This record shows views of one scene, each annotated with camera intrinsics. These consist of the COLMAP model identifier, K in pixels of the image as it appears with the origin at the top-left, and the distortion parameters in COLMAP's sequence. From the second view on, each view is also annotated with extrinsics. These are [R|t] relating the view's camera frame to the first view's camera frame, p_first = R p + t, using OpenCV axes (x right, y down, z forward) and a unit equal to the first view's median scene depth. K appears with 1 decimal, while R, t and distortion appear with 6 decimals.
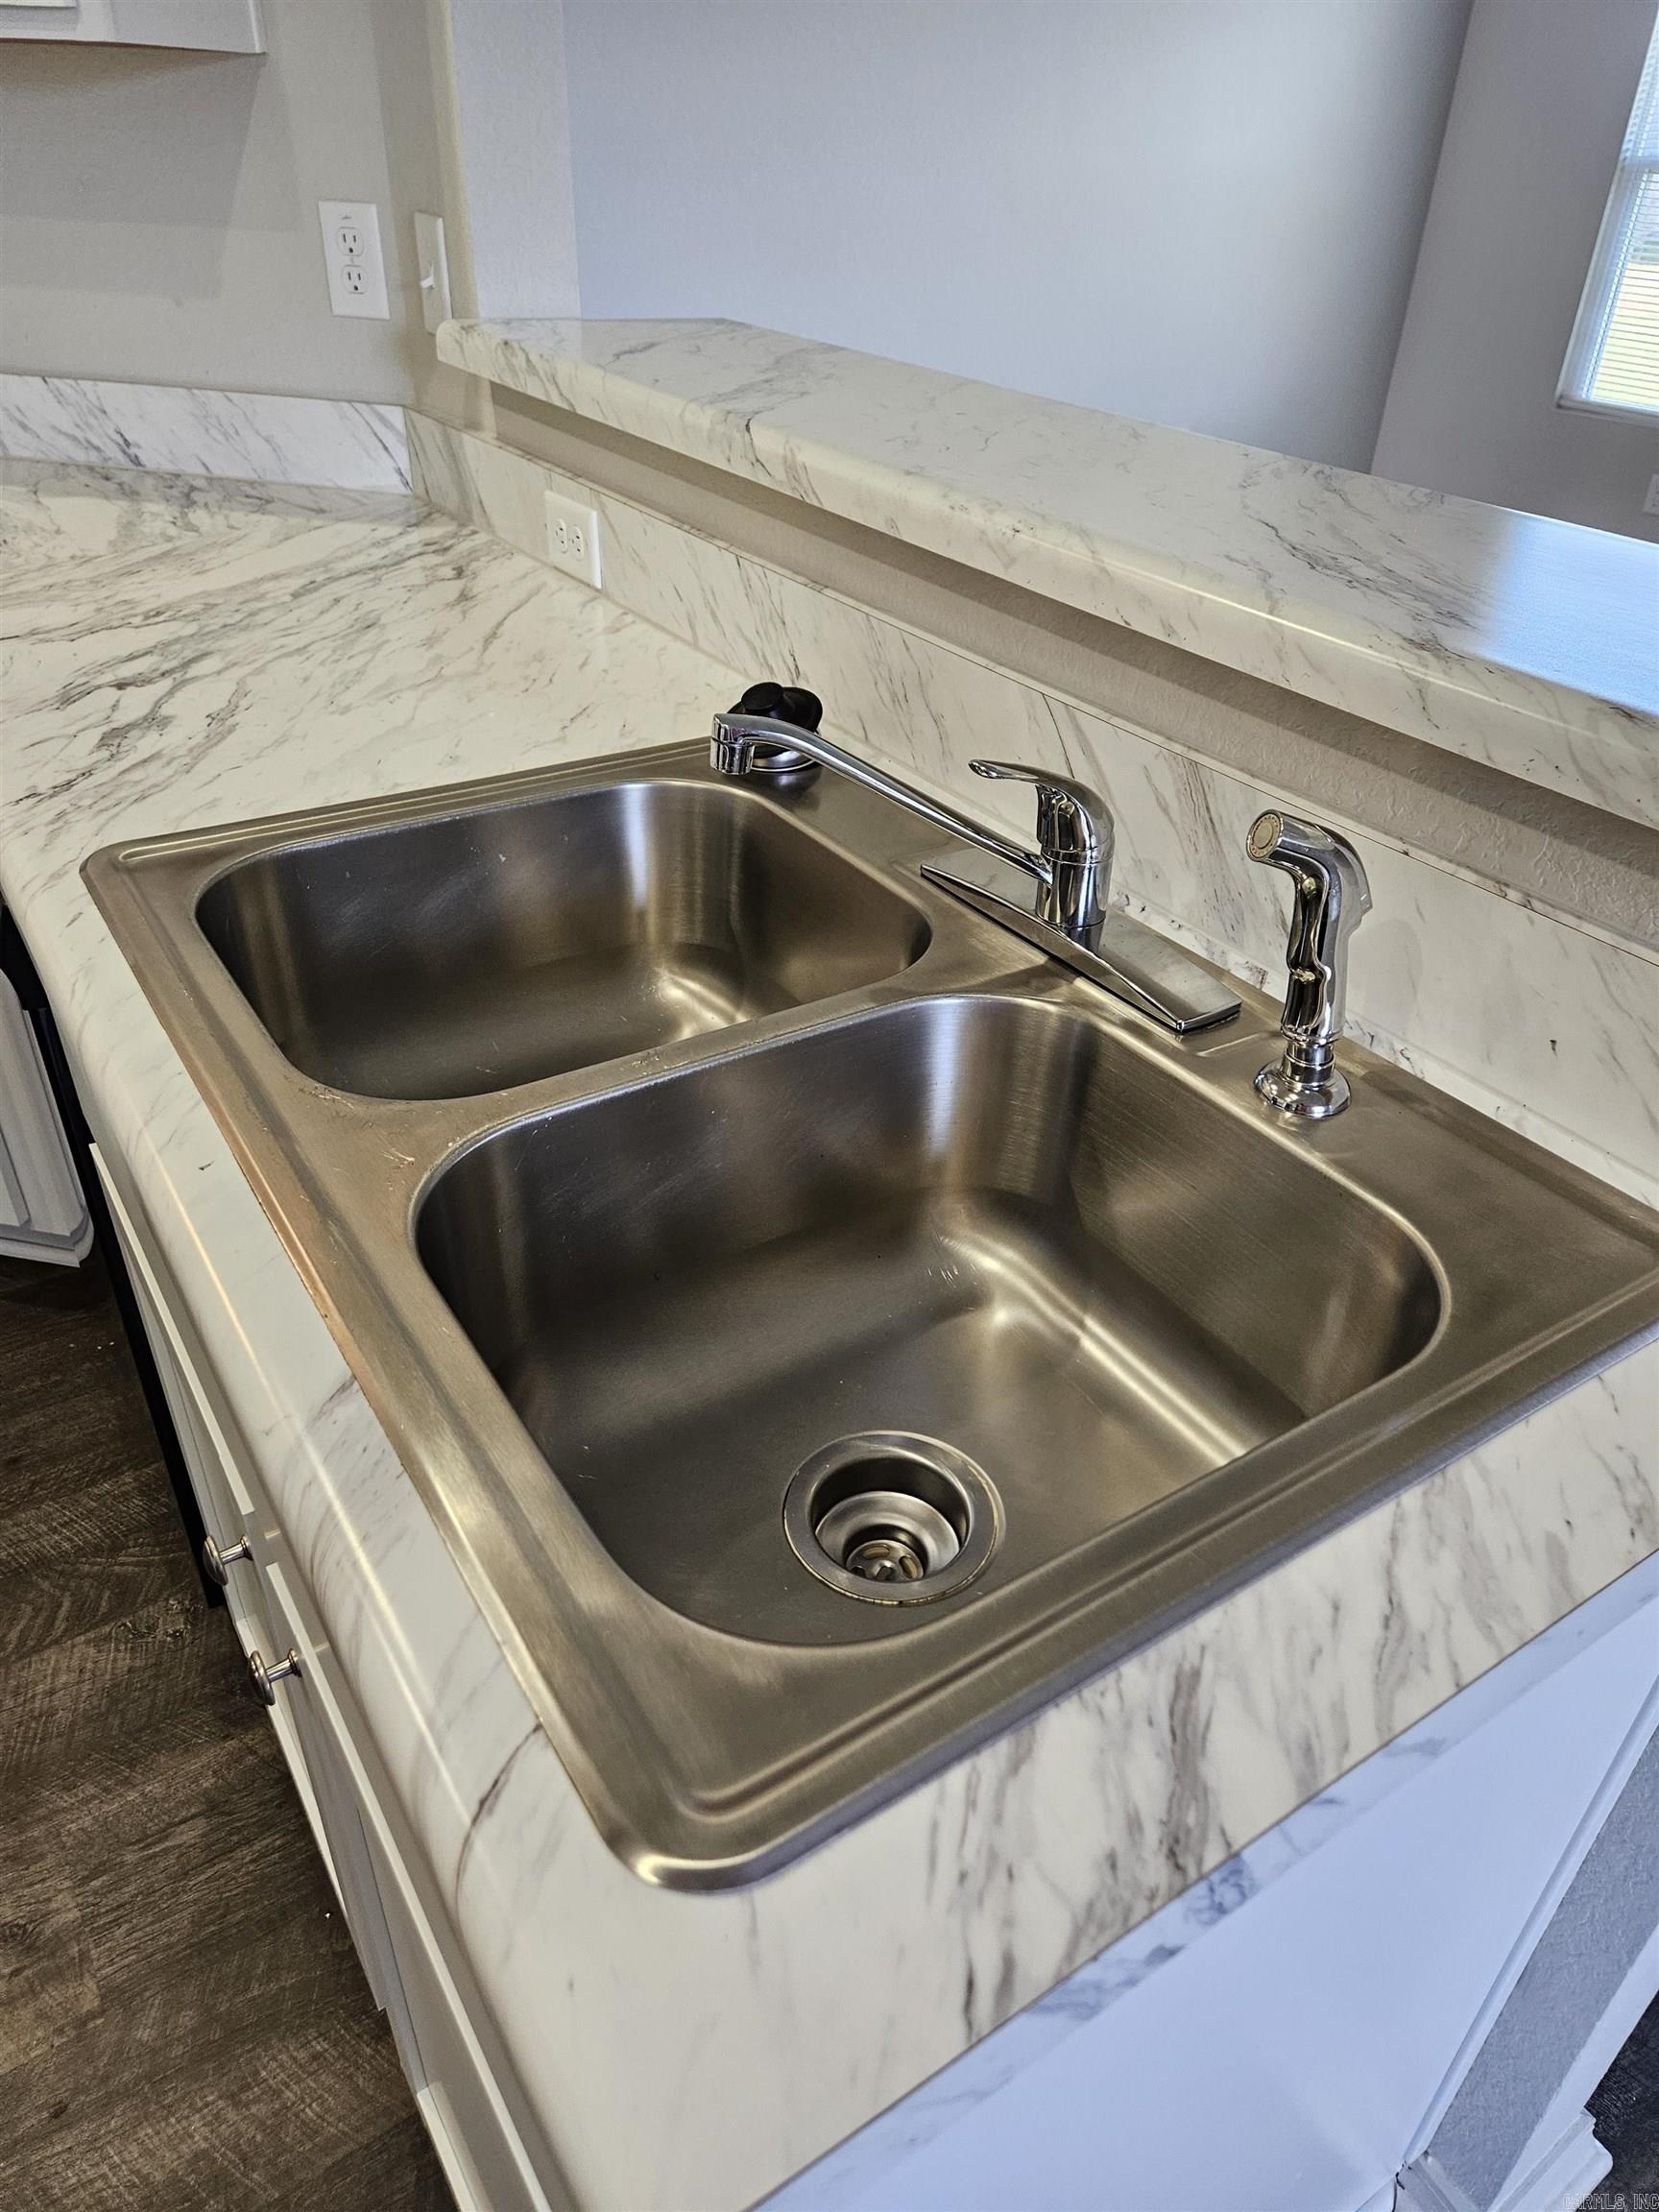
lens RADIAL K [[1491.5, 0, 829.5], [0, 1491.5, 1106.0], [0, 0, 1]] dist [0.031825, -0.004667]
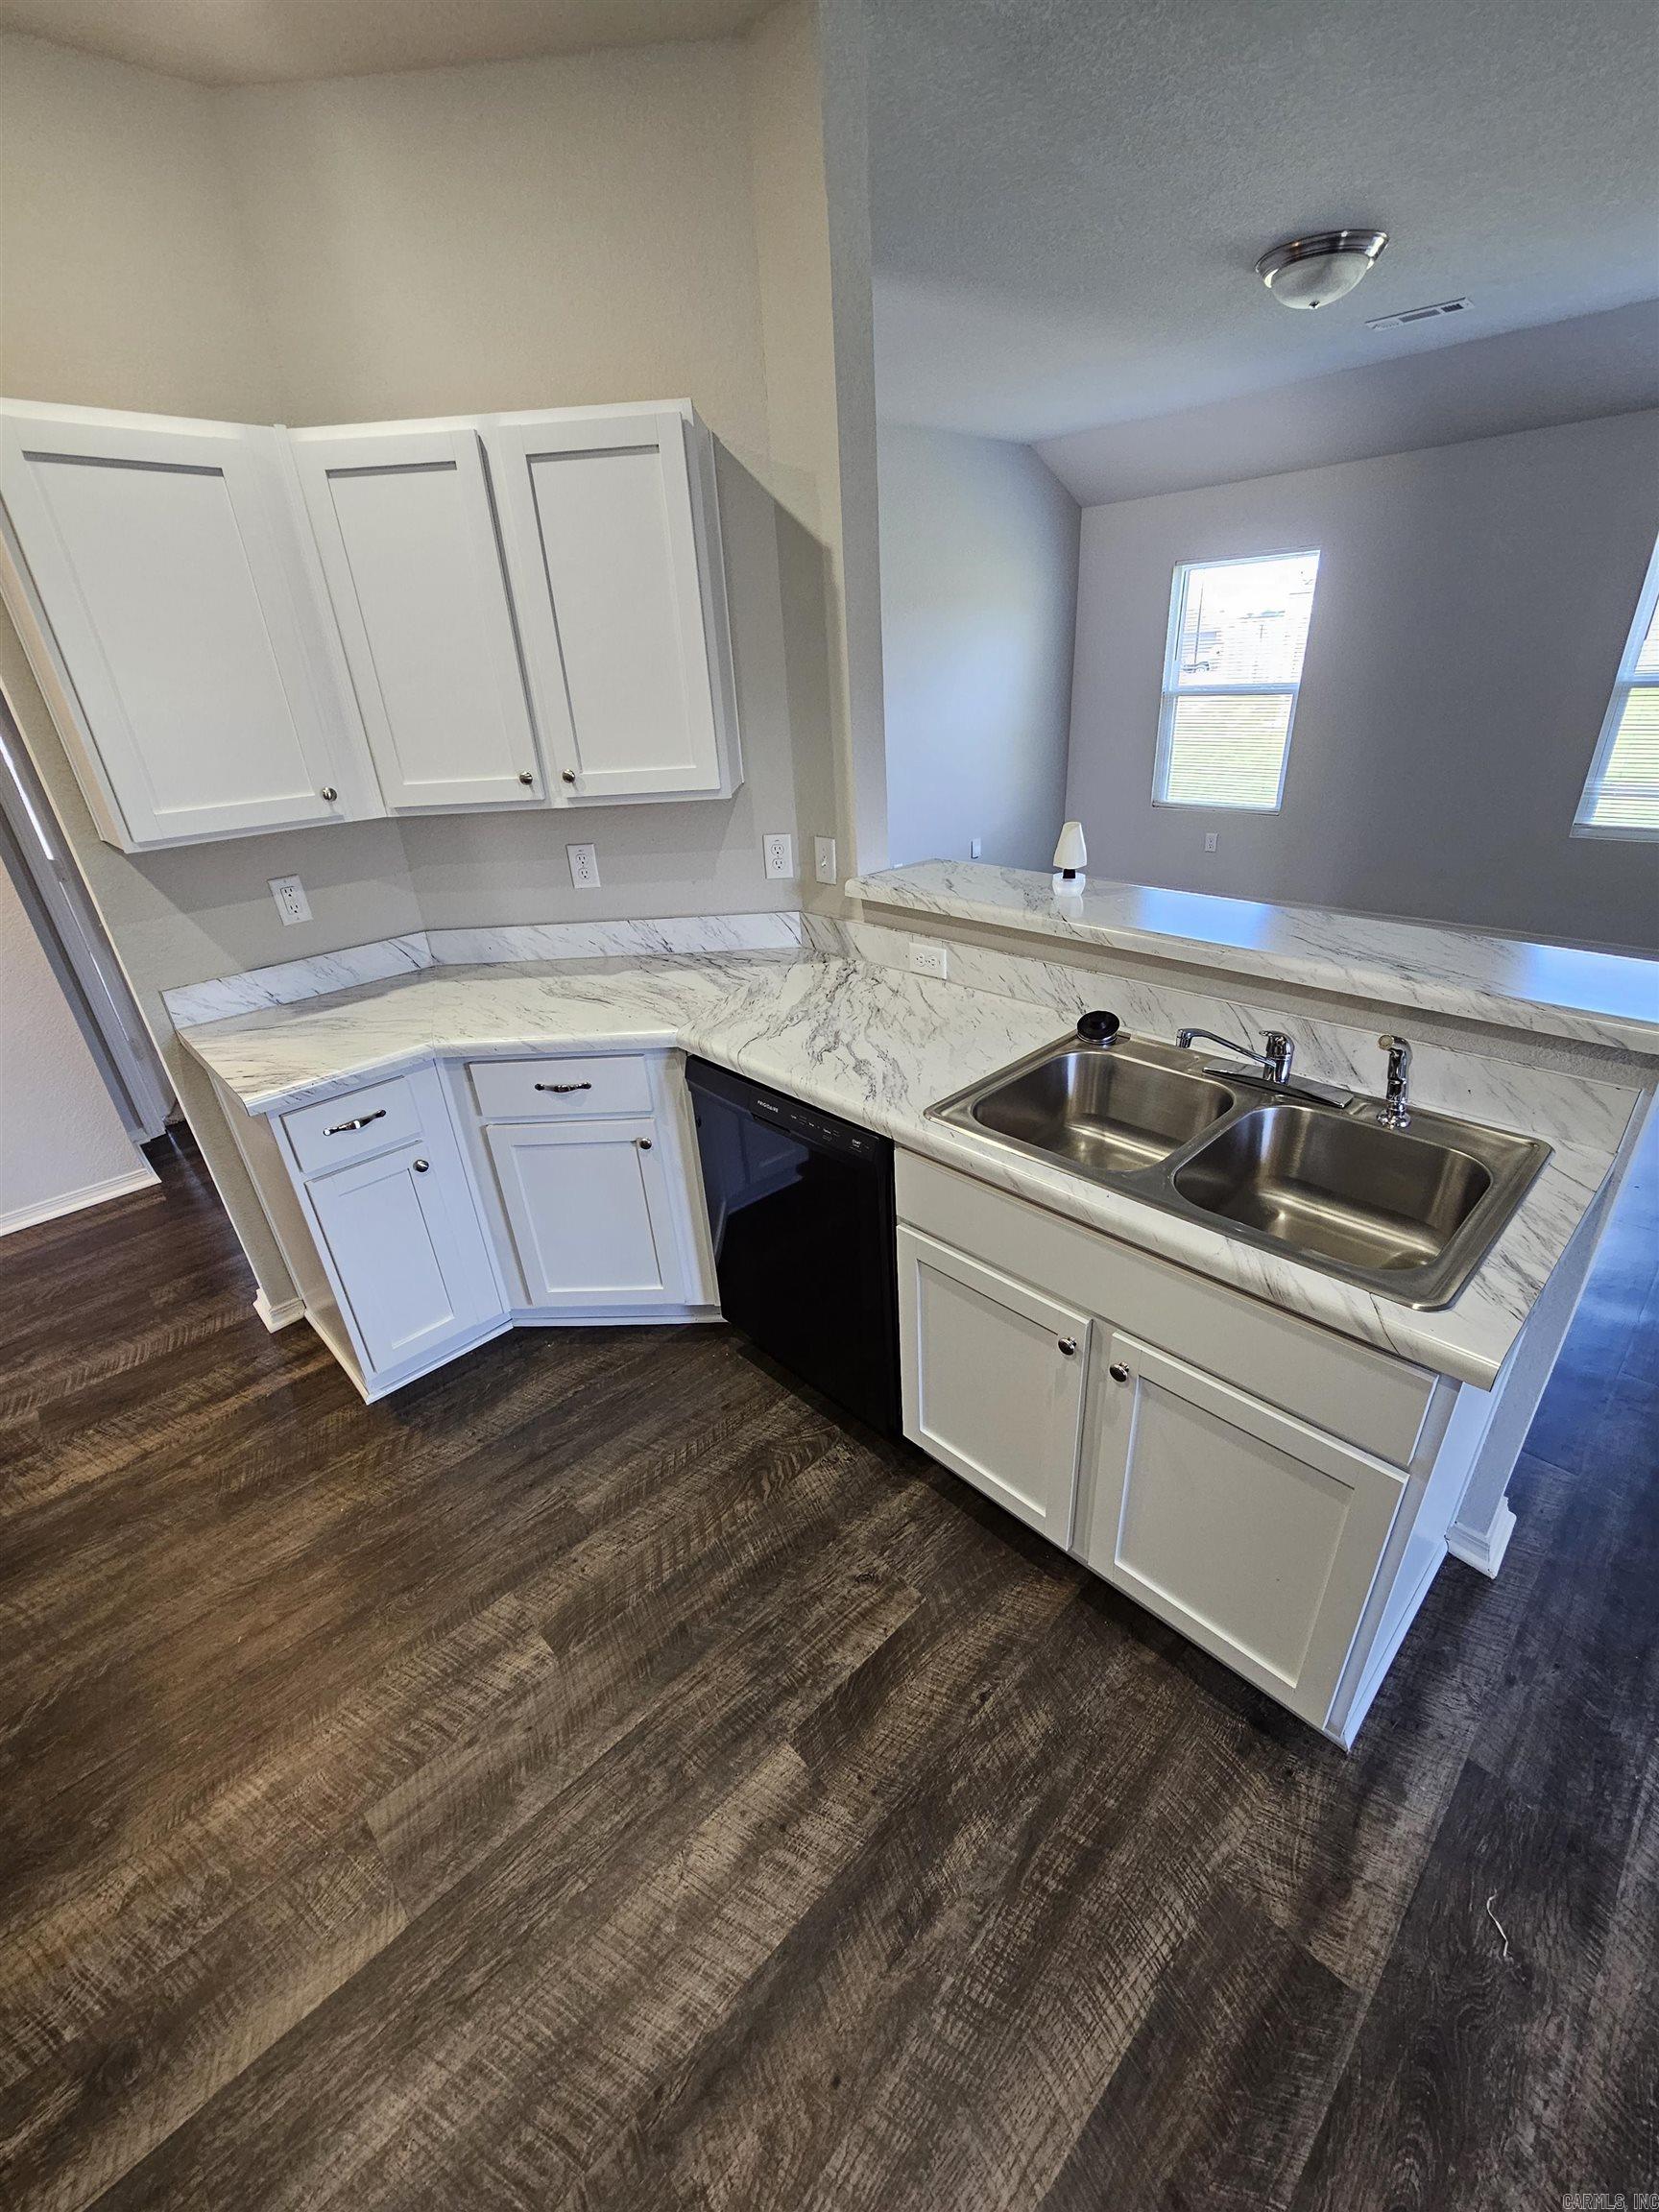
lens RADIAL K [[907.3, 0, 822.4], [0, 907.3, 1117.5], [0, 0, 1]] dist [0.005371, 0.000107]
pose [[0.980597, -0.162127, 0.110204, -0.607356], [0.173647, 0.979248, -0.104496, -0.012568], [-0.090975, 0.121605, 0.988401, -0.436650]]
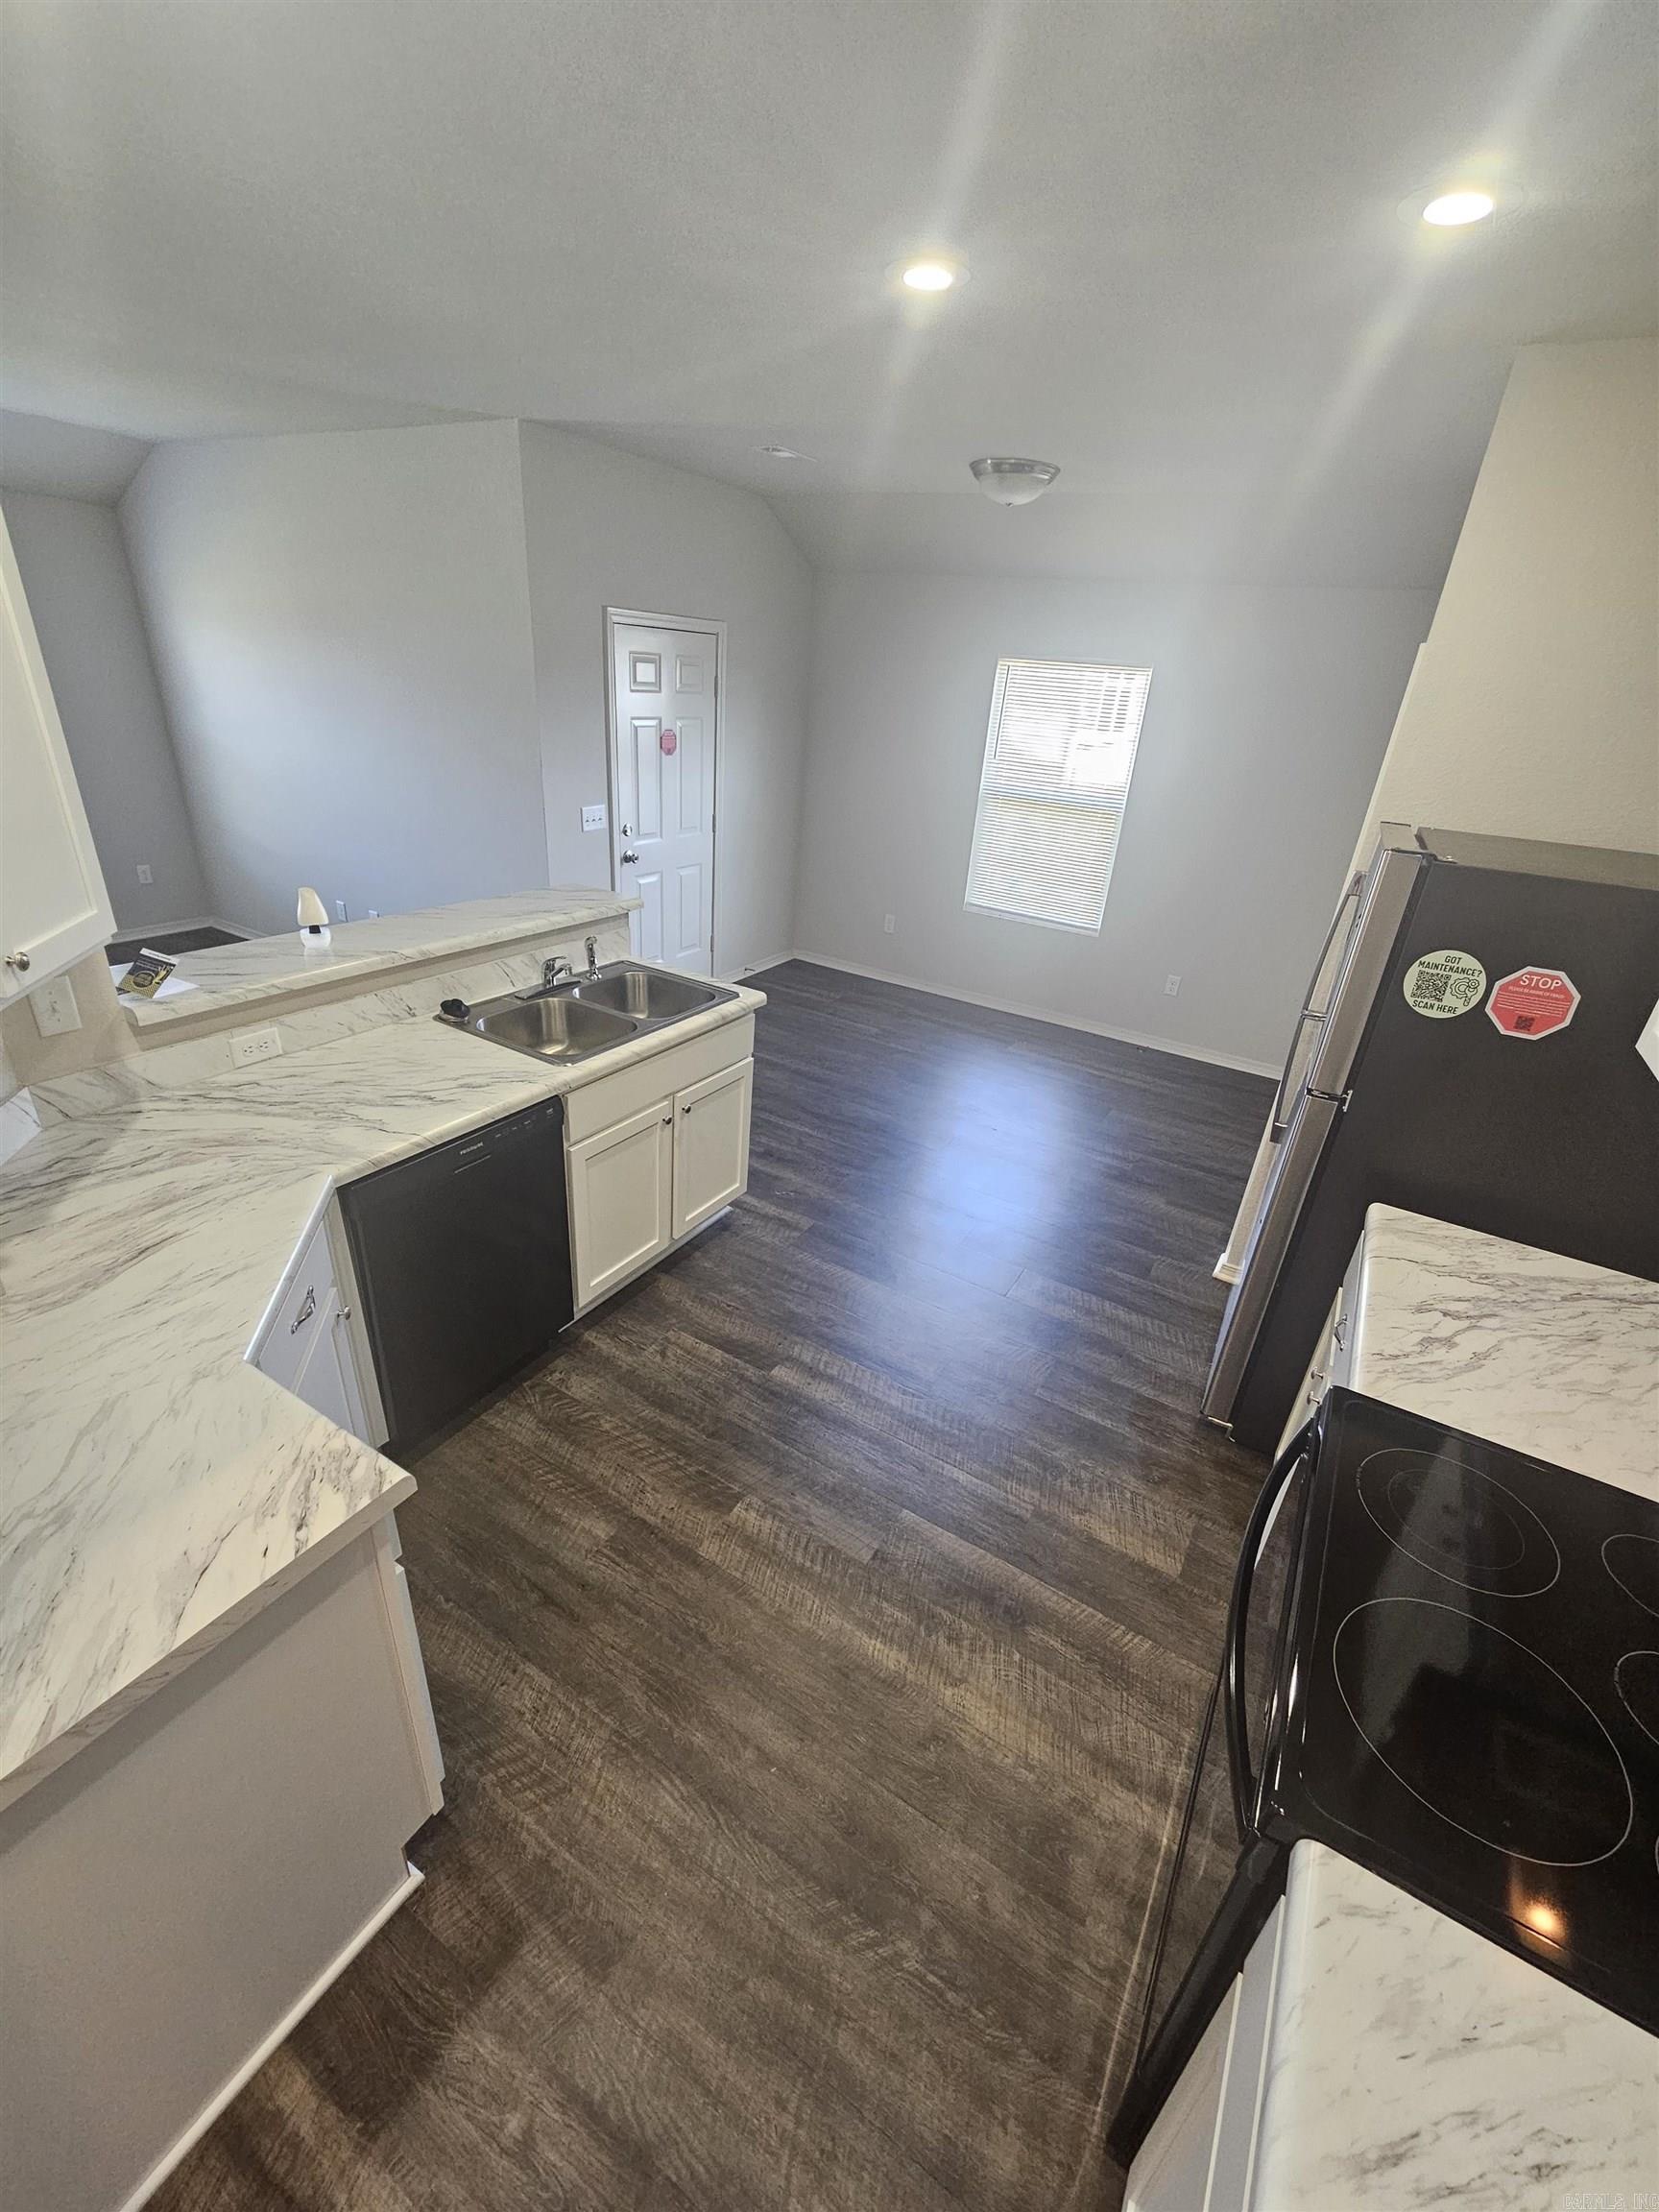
lens RADIAL K [[907.3, 0, 822.4], [0, 907.3, 1117.5], [0, 0, 1]] dist [0.005371, 0.000107]
pose [[-0.415289, -0.465544, 0.781539, -1.993416], [0.425653, 0.659832, 0.619227, -0.935413], [-0.803962, 0.589822, -0.075860, 0.498909]]
